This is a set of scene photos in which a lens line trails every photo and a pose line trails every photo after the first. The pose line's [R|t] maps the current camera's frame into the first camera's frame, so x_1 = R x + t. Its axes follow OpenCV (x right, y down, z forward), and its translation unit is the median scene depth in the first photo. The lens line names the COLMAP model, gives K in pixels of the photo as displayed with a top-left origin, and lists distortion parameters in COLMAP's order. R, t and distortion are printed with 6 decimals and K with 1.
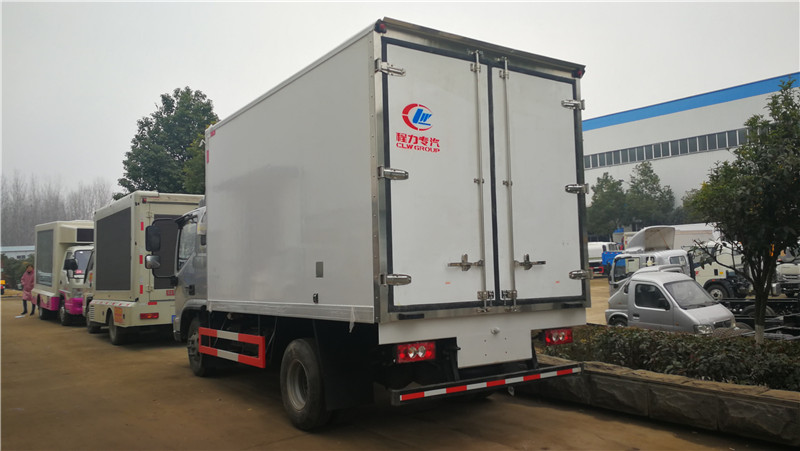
lens RADIAL K [[654.1, 0, 400.0], [0, 654.1, 225.5], [0, 0, 1]] dist [0.070903, -0.003438]
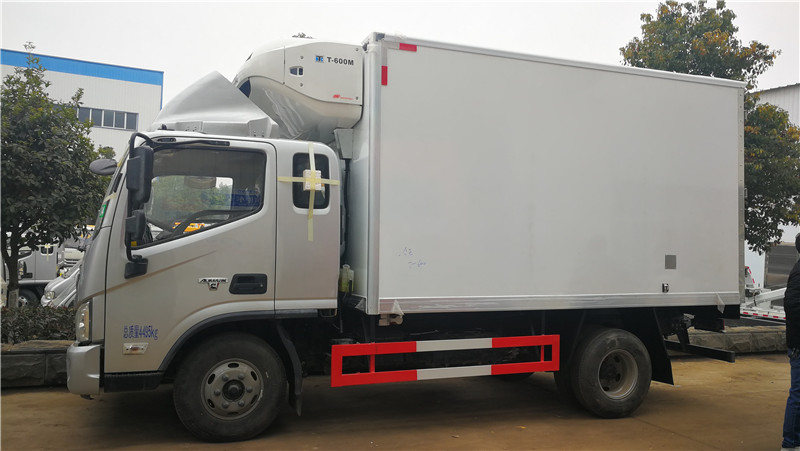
lens RADIAL K [[666.4, 0, 400.0], [0, 666.4, 225.5], [0, 0, 1]] dist [-0.002063, 0.002227]
pose [[0.188973, 0.055873, 0.980391, -1.065972], [-0.098594, 0.994415, -0.037668, 0.075621], [-0.977020, -0.089542, 0.193427, 0.999239]]
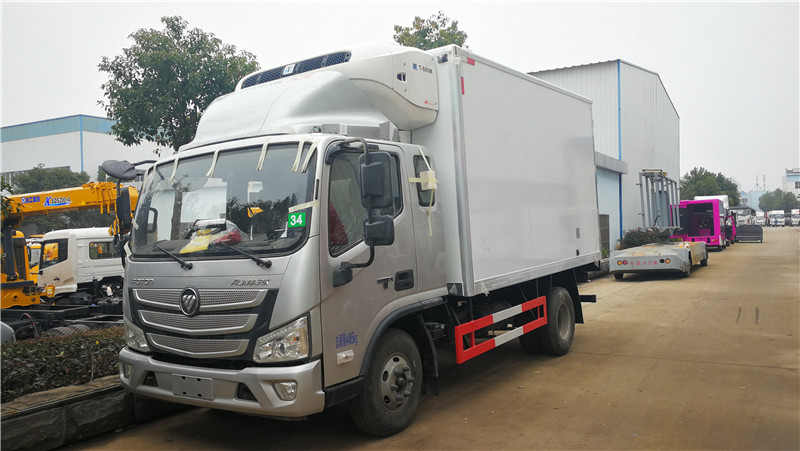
lens RADIAL K [[654.1, 0, 400.0], [0, 654.1, 225.5], [0, 0, 1]] dist [0.070903, -0.003438]
pose [[-0.391758, 0.040465, 0.919178, -1.074290], [-0.006170, 0.998894, -0.046604, 0.099290], [-0.920048, -0.023929, -0.391075, 1.576783]]
